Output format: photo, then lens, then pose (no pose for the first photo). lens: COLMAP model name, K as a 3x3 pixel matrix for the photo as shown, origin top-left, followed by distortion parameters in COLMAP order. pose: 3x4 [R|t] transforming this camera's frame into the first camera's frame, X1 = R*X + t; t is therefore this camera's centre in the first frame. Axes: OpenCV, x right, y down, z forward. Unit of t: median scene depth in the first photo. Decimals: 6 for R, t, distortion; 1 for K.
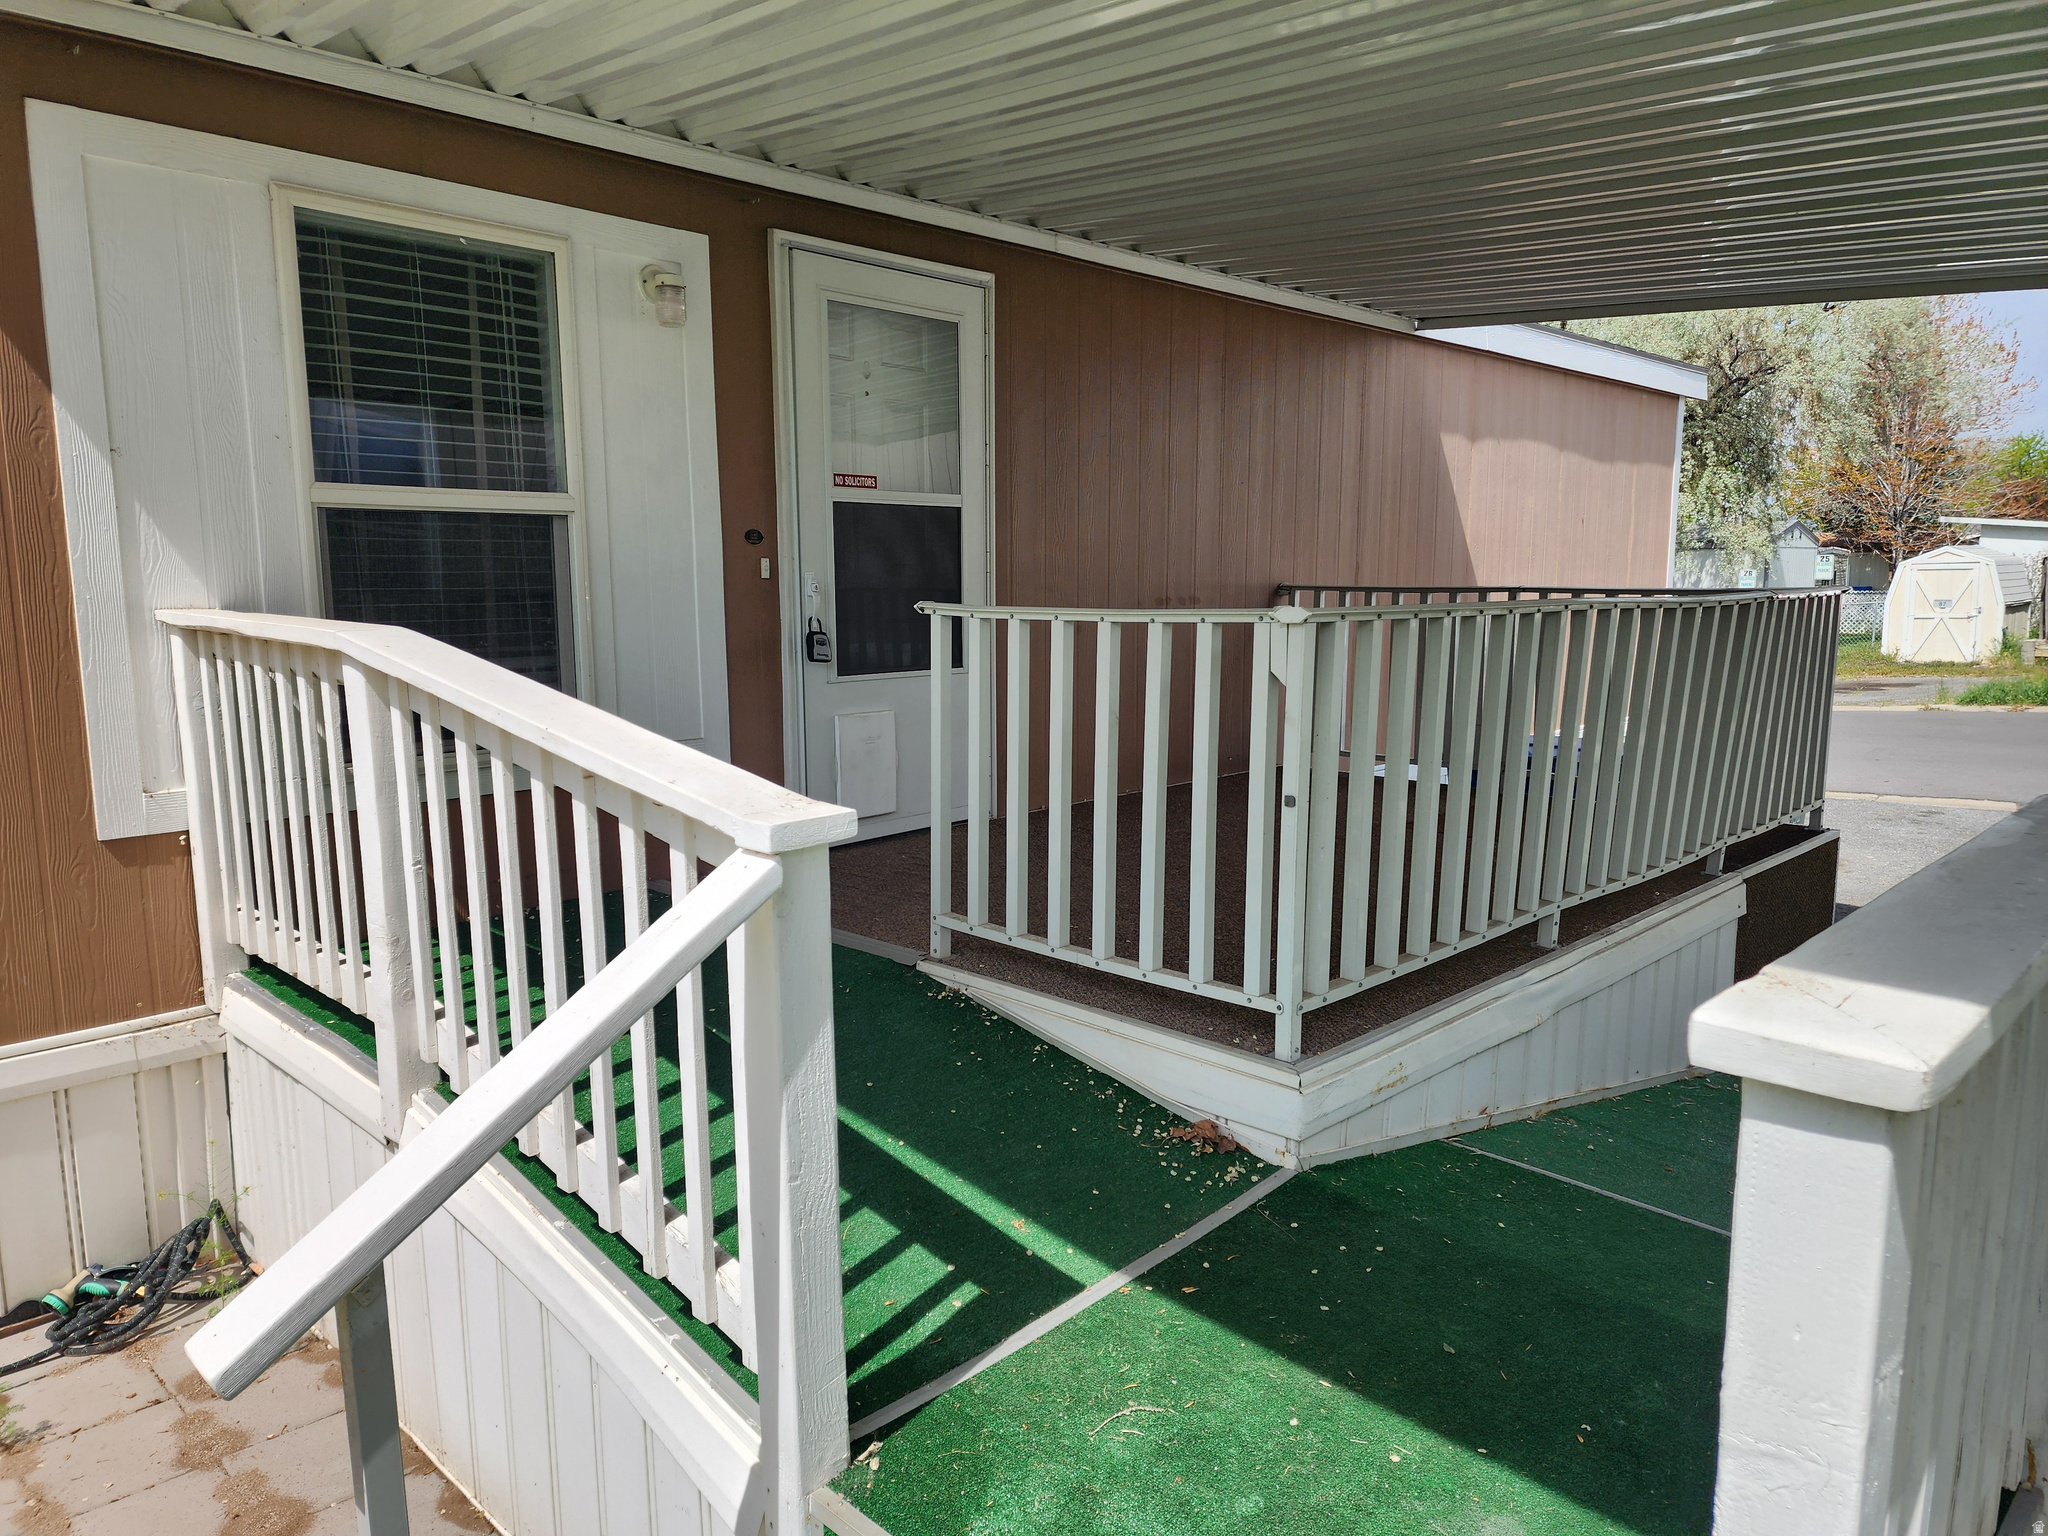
lens RADIAL K [[1376.8, 0, 1061.1], [0, 1376.8, 762.3], [0, 0, 1]] dist [0.133666, -0.093100]
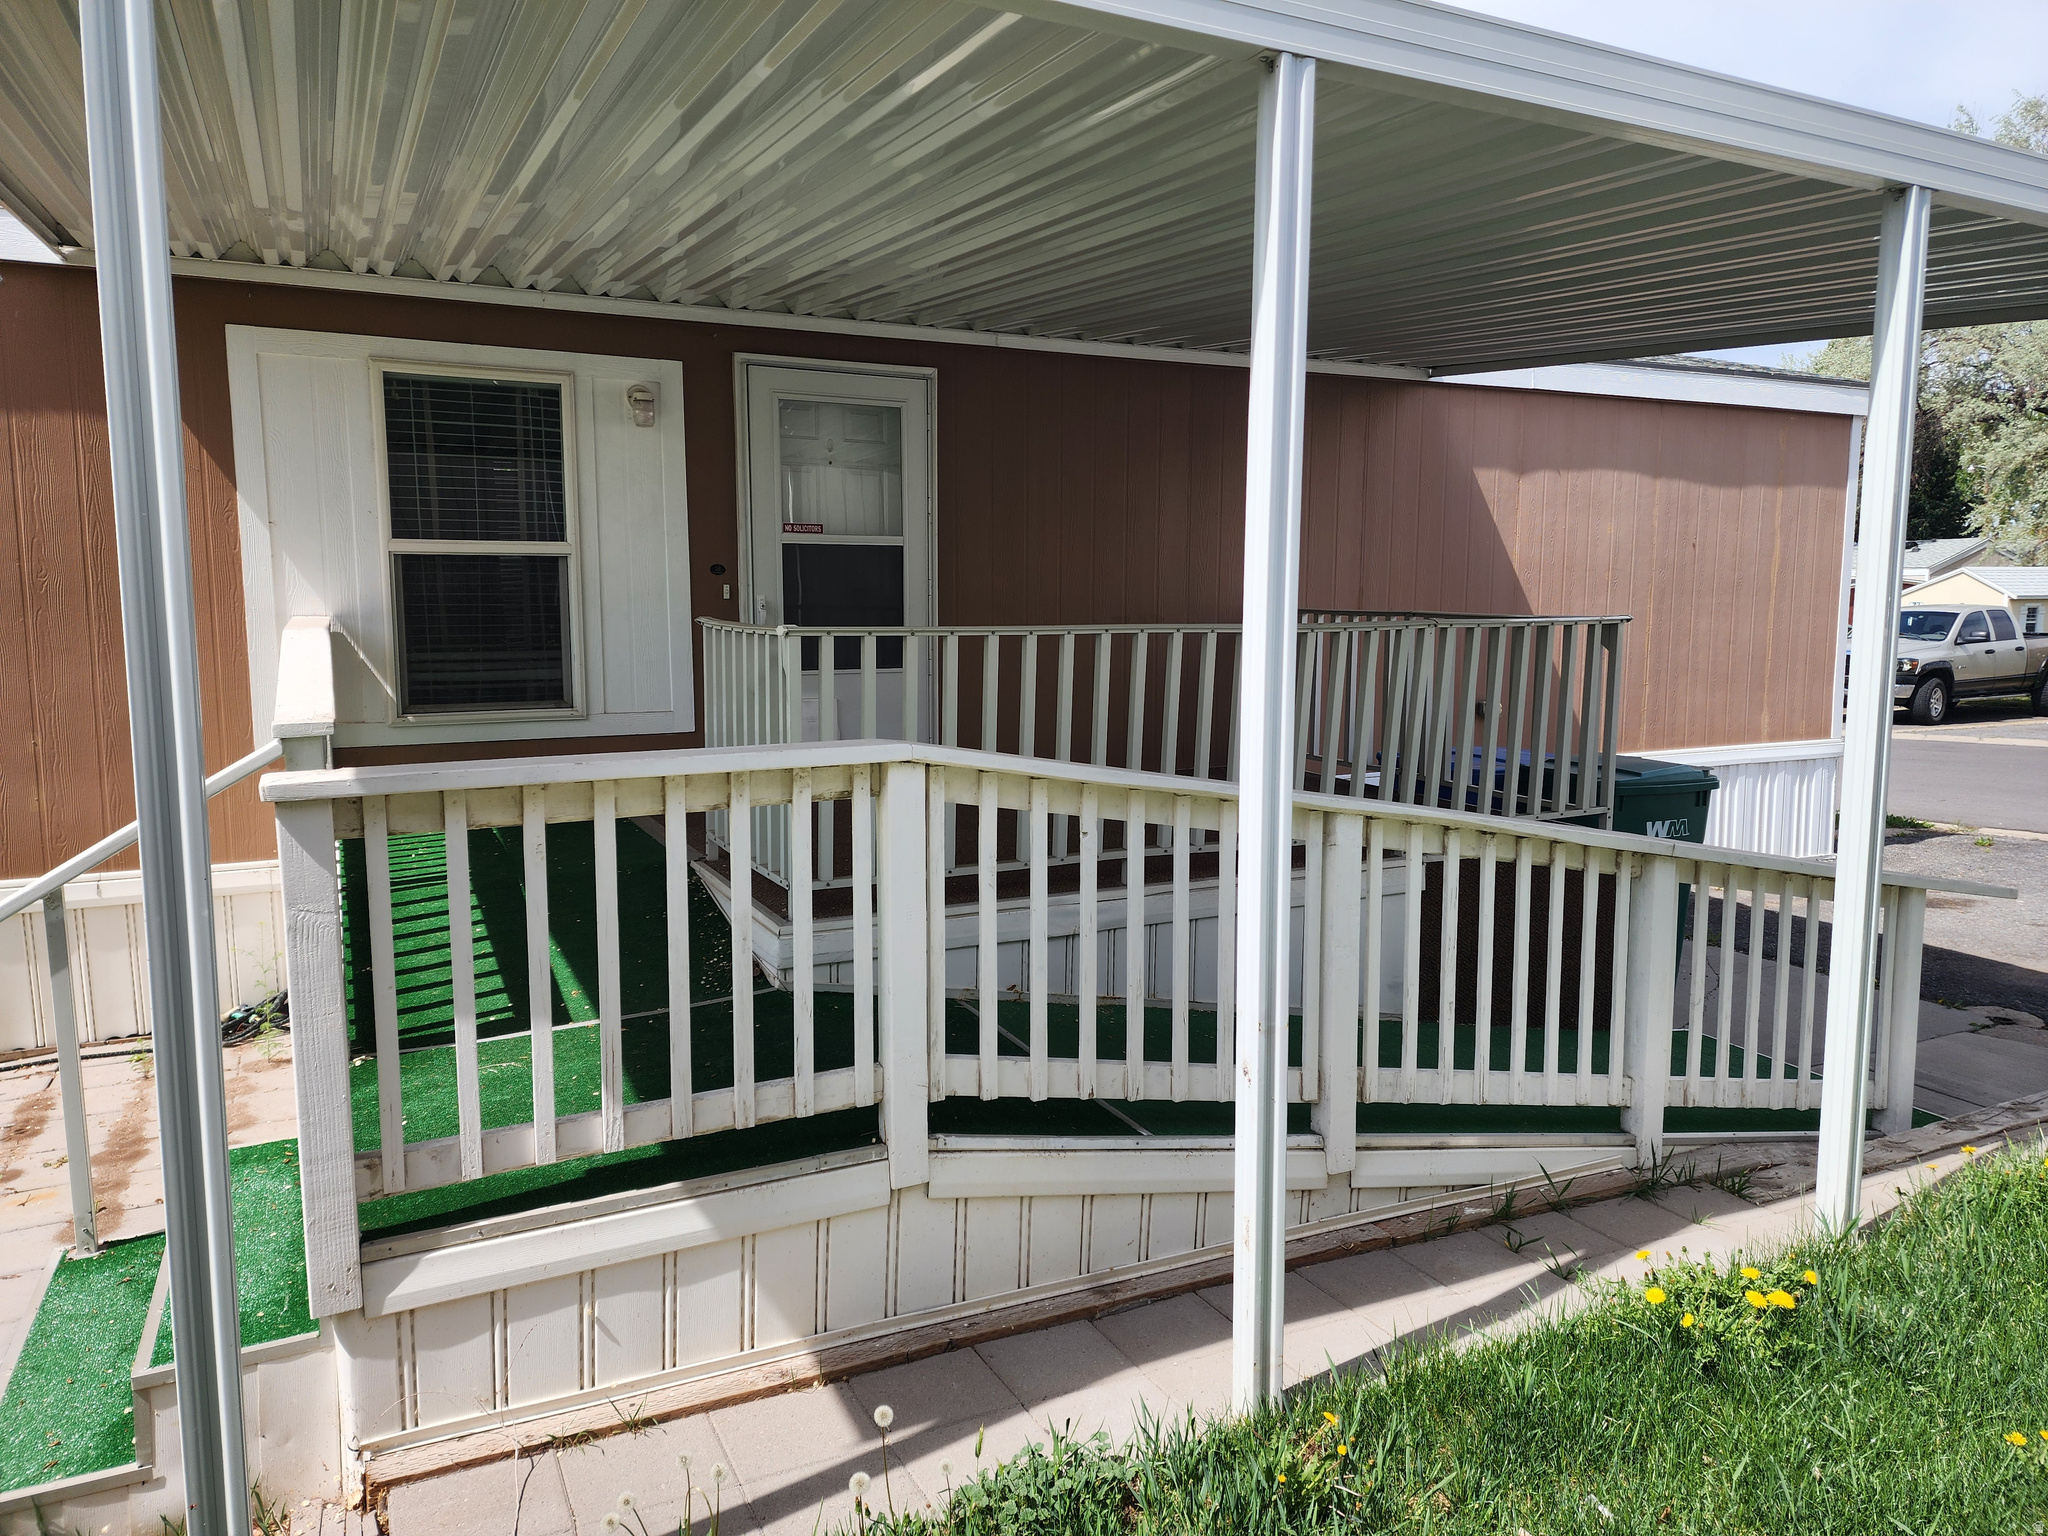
lens RADIAL K [[1376.8, 0, 1061.1], [0, 1376.8, 762.3], [0, 0, 1]] dist [0.133666, -0.093100]
pose [[0.943563, 0.020620, -0.330550, 0.571533], [-0.033781, 0.998847, -0.034122, 0.067666], [0.329466, 0.043362, 0.943171, -0.197740]]
